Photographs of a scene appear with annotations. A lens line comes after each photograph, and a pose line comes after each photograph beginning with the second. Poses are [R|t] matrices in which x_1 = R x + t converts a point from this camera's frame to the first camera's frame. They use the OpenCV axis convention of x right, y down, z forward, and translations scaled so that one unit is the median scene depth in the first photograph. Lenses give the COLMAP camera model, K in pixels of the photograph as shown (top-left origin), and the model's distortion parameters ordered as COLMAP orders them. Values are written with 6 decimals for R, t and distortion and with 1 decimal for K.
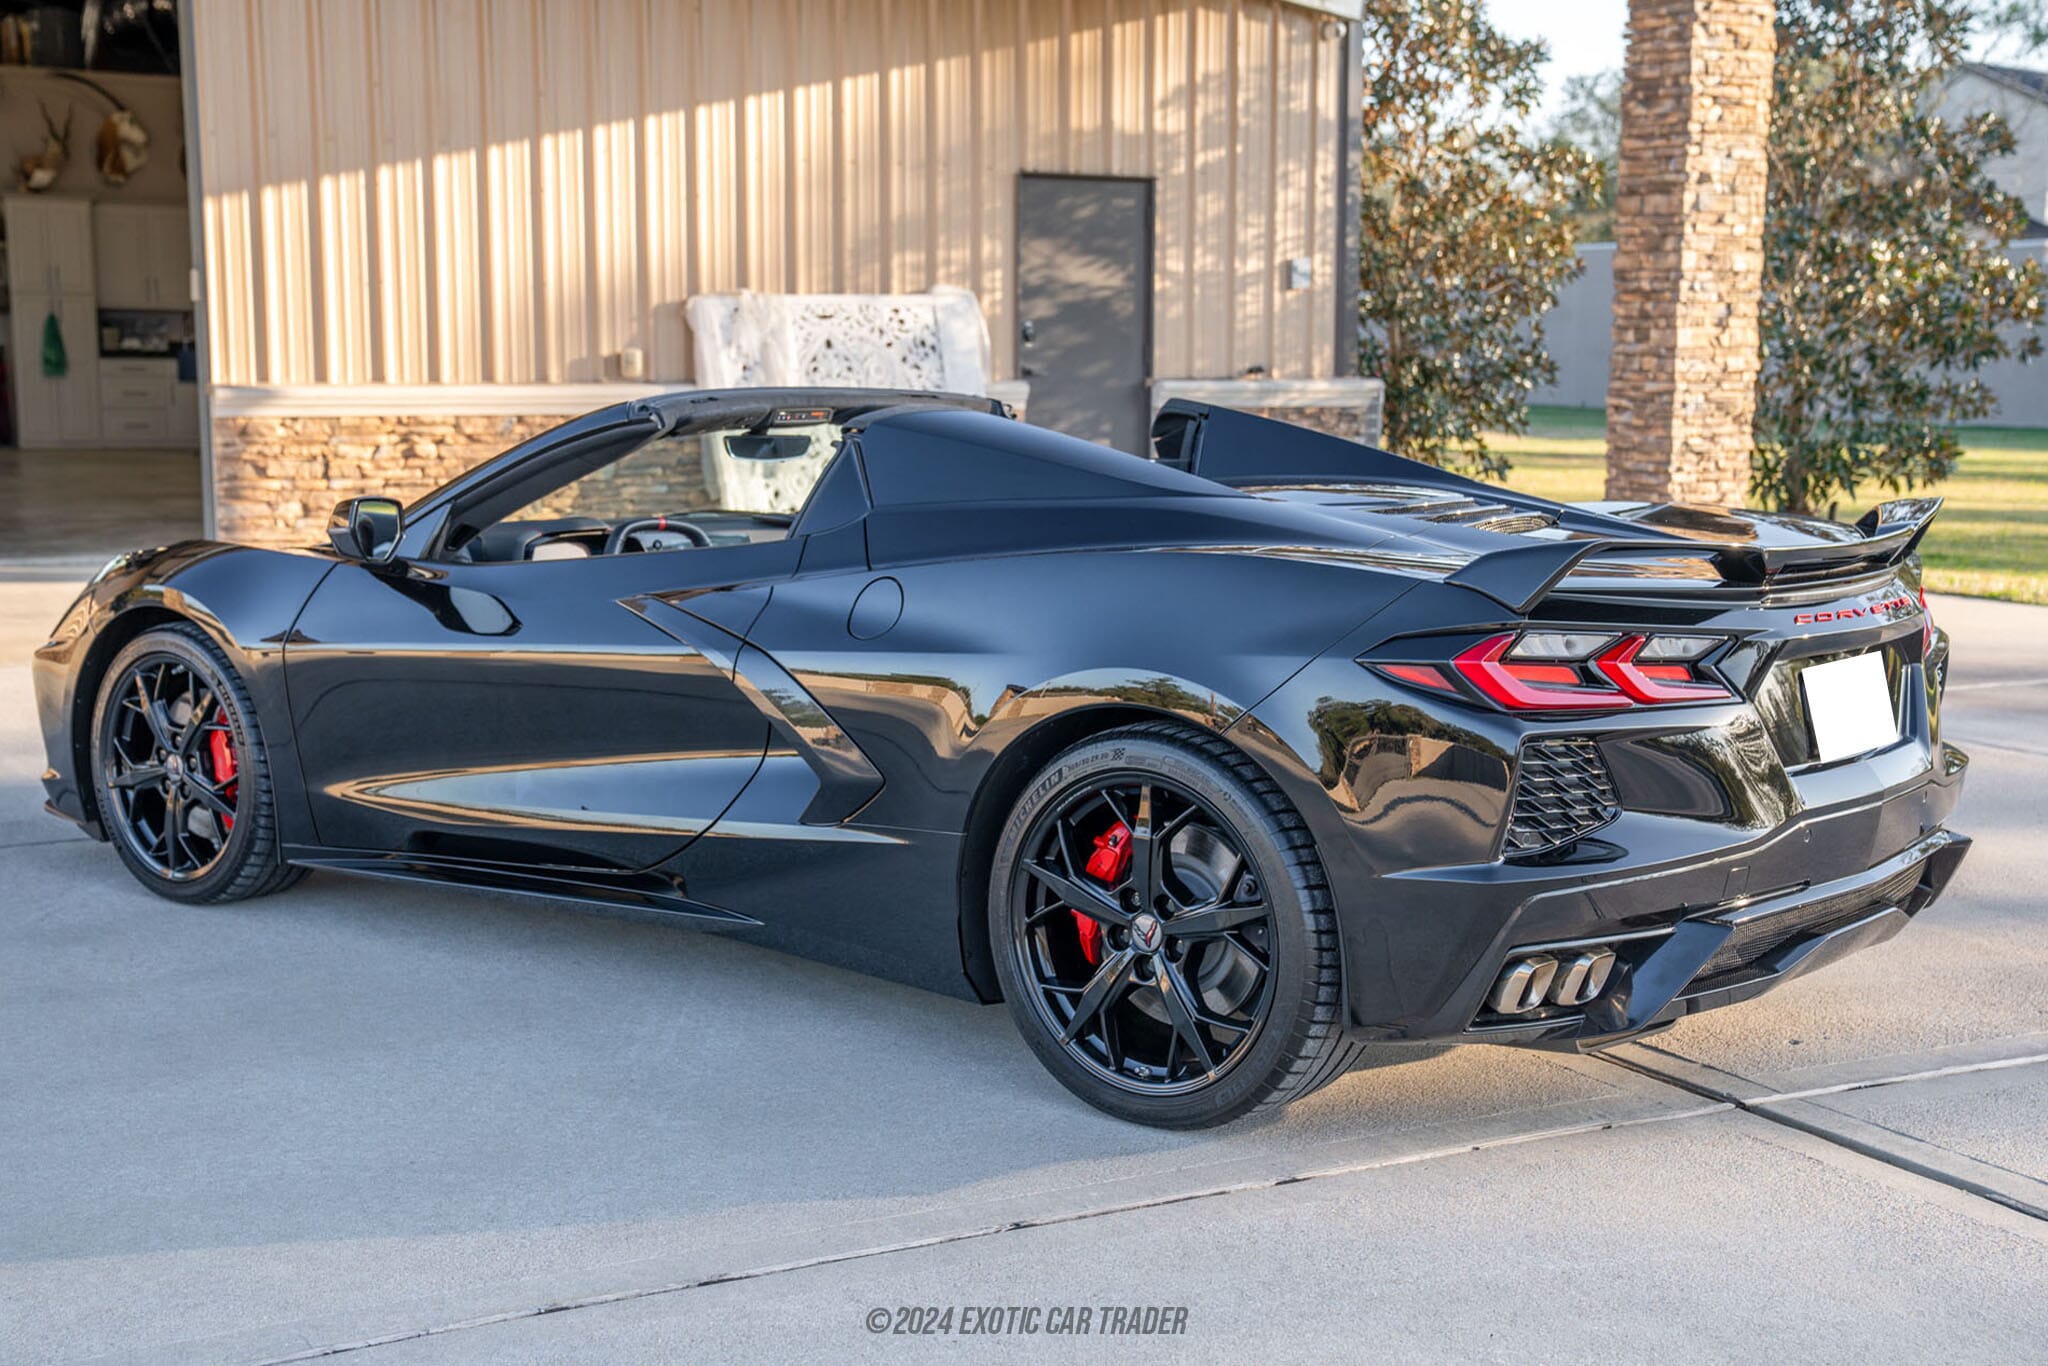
lens RADIAL K [[2684.9, 0, 1024.0], [0, 2684.9, 683.0], [0, 0, 1]] dist [-0.011005, 0.689954]
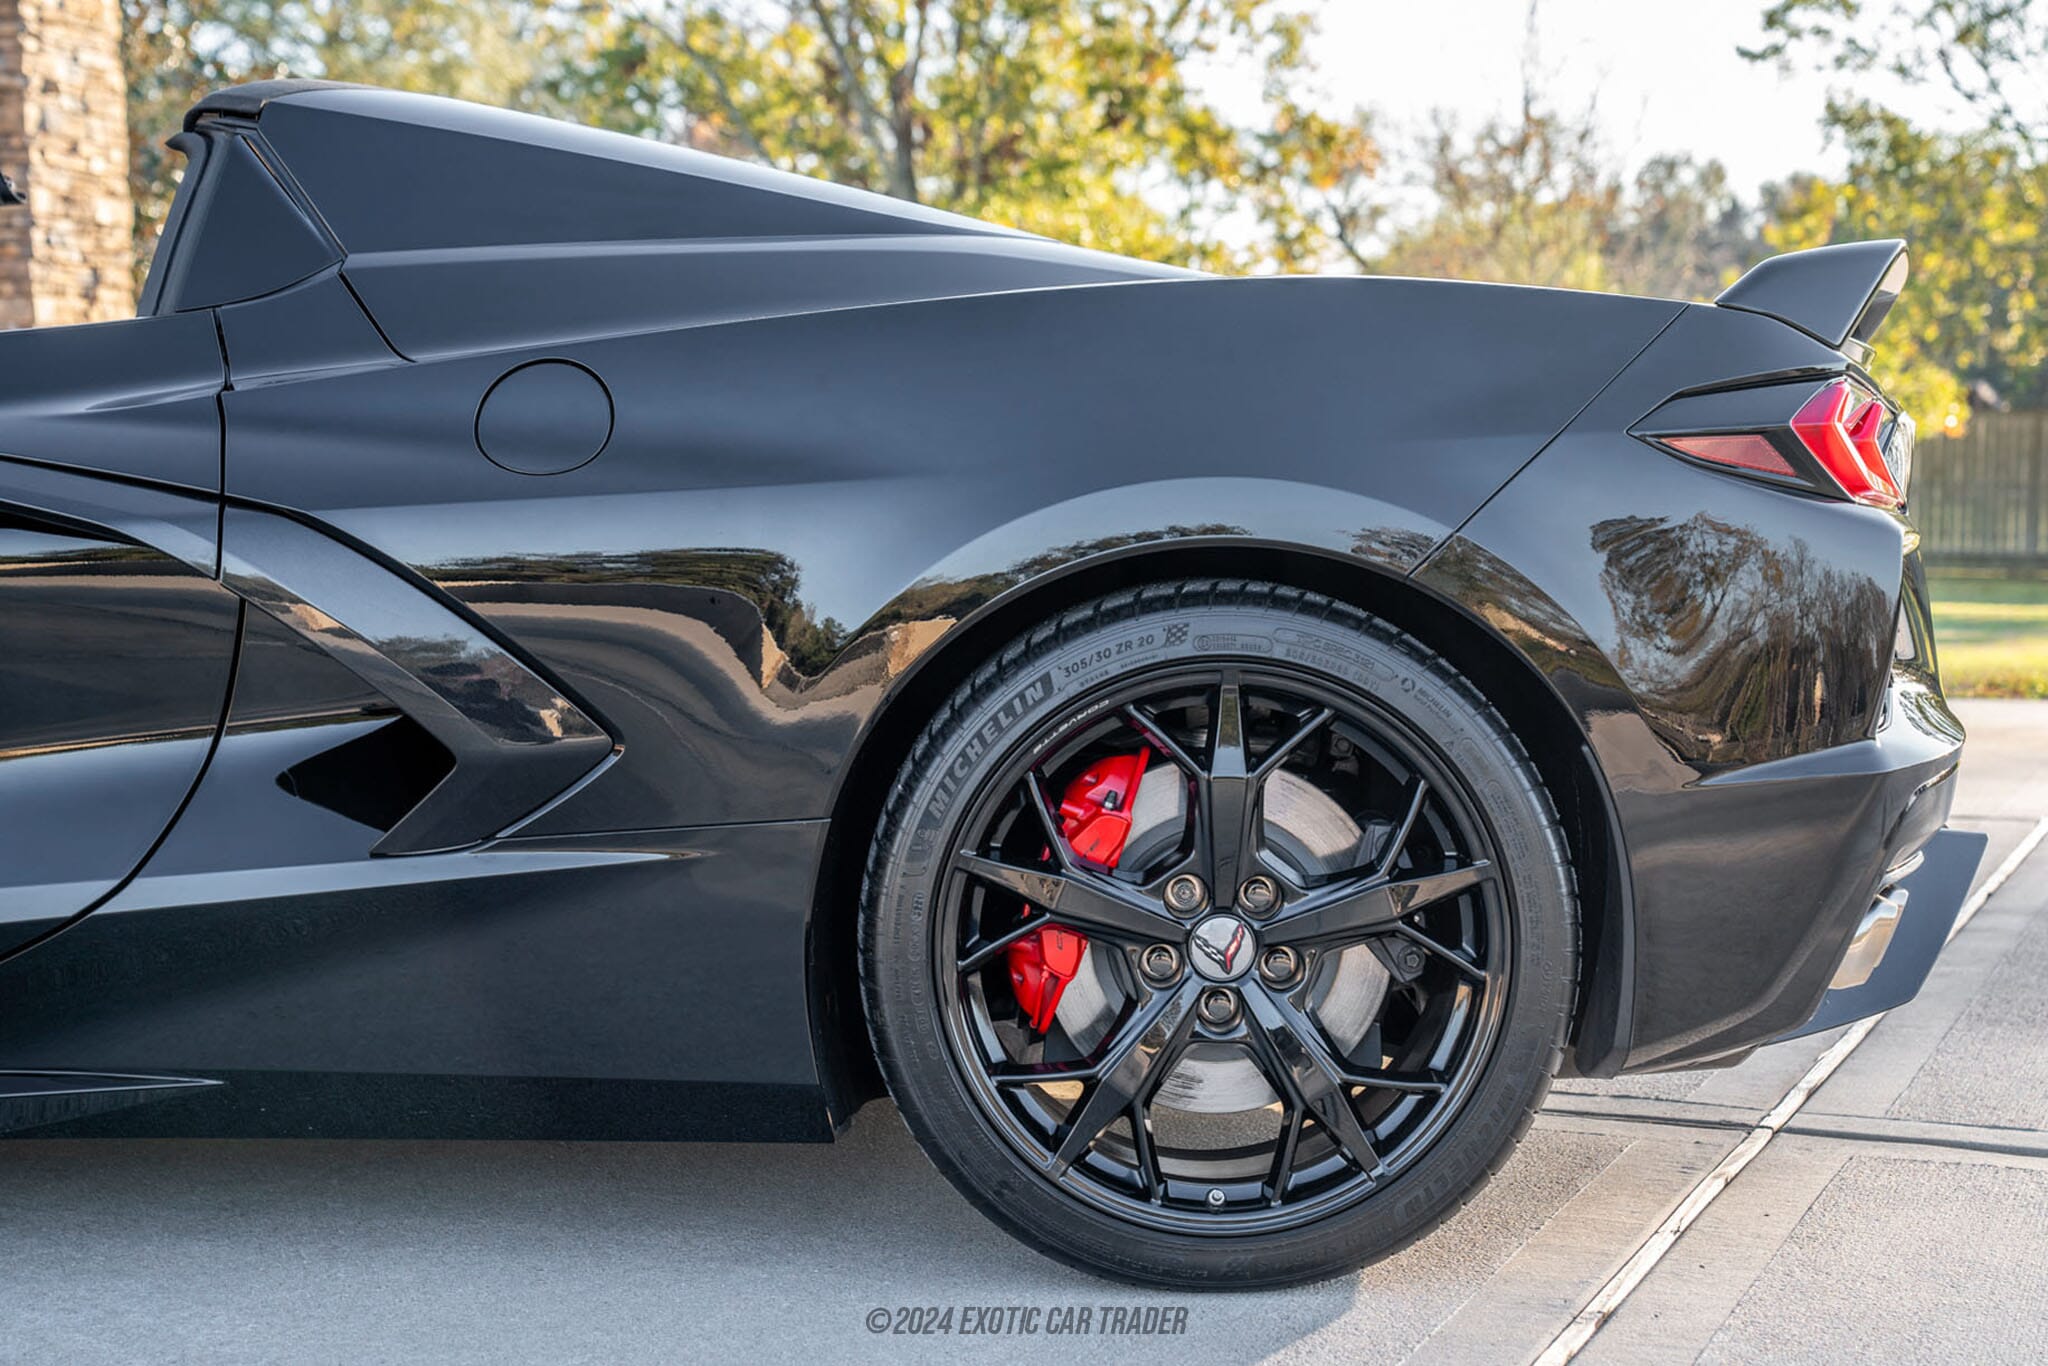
lens RADIAL K [[3293.7, 0, 1146.0], [0, 3293.7, 685.6], [0, 0, 1]] dist [0.275925, 0.110008]
pose [[0.752252, -0.050567, 0.656933, -0.127469], [0.087716, 0.995862, -0.023787, 0.015961], [-0.653011, 0.075517, 0.753574, 0.145177]]
